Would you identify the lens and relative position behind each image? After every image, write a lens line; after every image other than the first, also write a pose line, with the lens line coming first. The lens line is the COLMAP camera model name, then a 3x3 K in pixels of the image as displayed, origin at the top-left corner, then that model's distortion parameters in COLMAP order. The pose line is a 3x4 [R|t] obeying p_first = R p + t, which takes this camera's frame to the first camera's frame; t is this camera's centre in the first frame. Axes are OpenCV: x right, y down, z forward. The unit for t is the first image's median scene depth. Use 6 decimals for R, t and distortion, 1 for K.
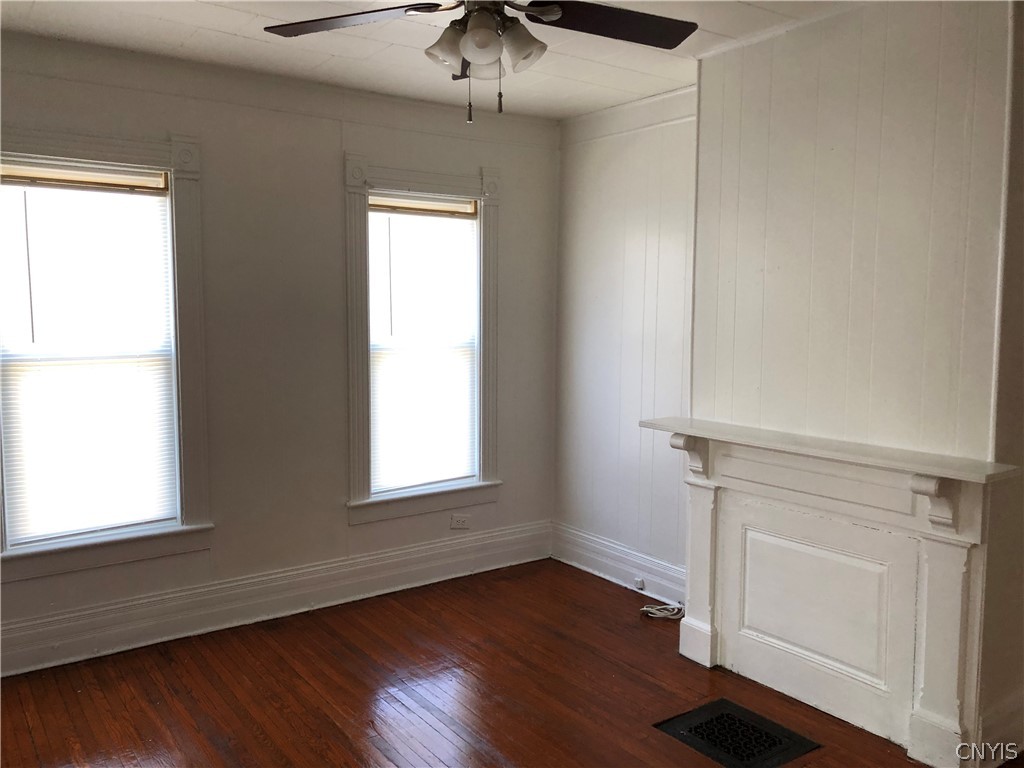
lens RADIAL K [[831.9, 0, 488.0], [0, 831.9, 374.8], [0, 0, 1]] dist [0.012592, 0.005056]
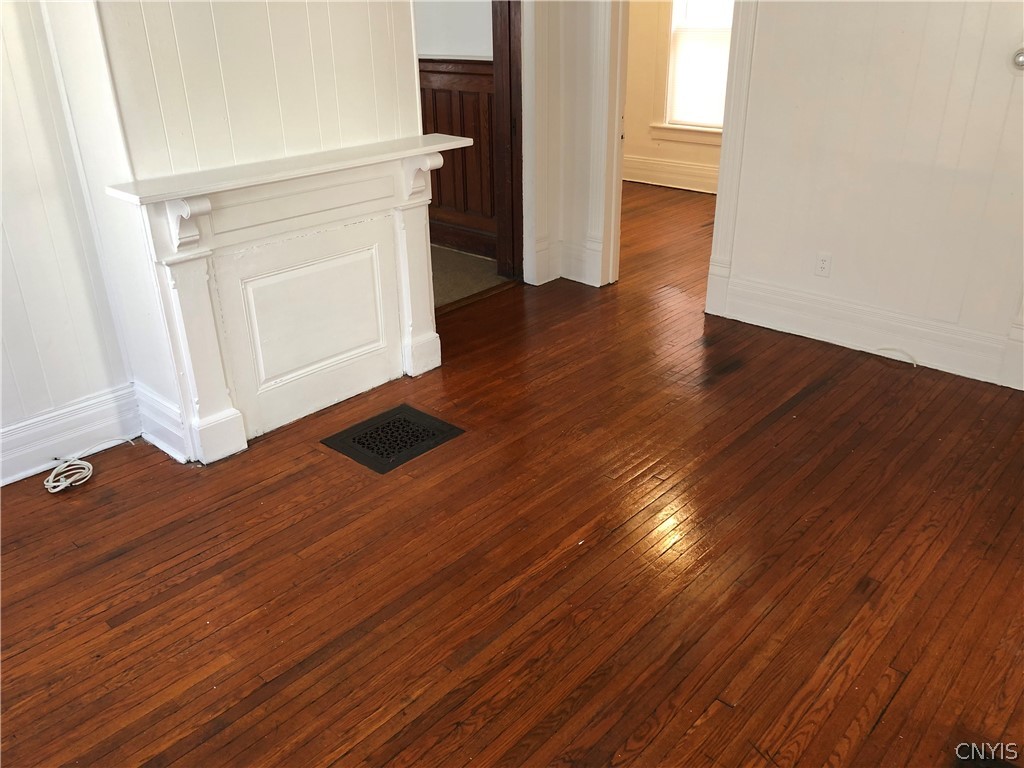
lens RADIAL K [[831.9, 0, 511.4], [0, 831.9, 385.3], [0, 0, 1]] dist [0.012592, 0.005056]
pose [[-0.214850, -0.405713, 0.888390, -0.574896], [0.102975, 0.895151, 0.433705, -0.074659], [-0.971203, 0.184664, -0.150545, 0.840971]]
